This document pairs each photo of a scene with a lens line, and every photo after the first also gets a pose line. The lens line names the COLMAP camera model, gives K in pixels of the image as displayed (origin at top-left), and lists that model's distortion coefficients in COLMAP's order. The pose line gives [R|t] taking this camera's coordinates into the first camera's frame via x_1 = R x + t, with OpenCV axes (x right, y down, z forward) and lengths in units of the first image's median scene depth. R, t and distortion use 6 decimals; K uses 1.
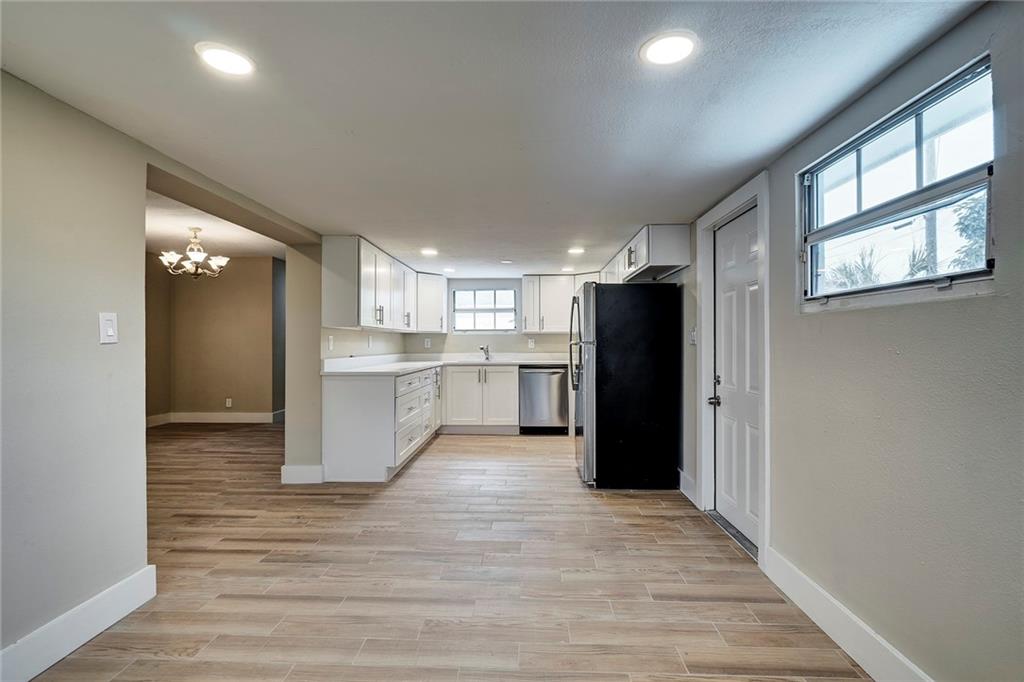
lens RADIAL K [[481.4, 0, 512.0], [0, 481.4, 341.0], [0, 0, 1]] dist [-0.001468, 0.000137]
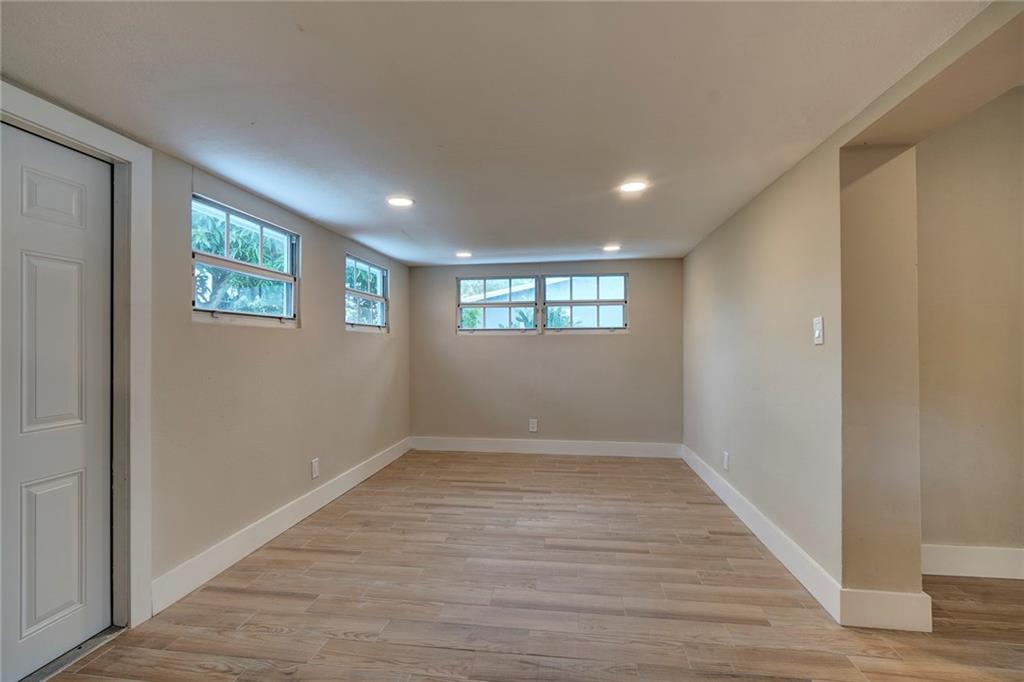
lens RADIAL K [[481.4, 0, 512.0], [0, 481.4, 341.0], [0, 0, 1]] dist [-0.001468, 0.000137]
pose [[-0.995468, 0.008975, 0.094675, -0.227283], [0.007644, 0.999867, -0.014417, 0.008786], [-0.094792, -0.013628, -0.995404, 2.039808]]
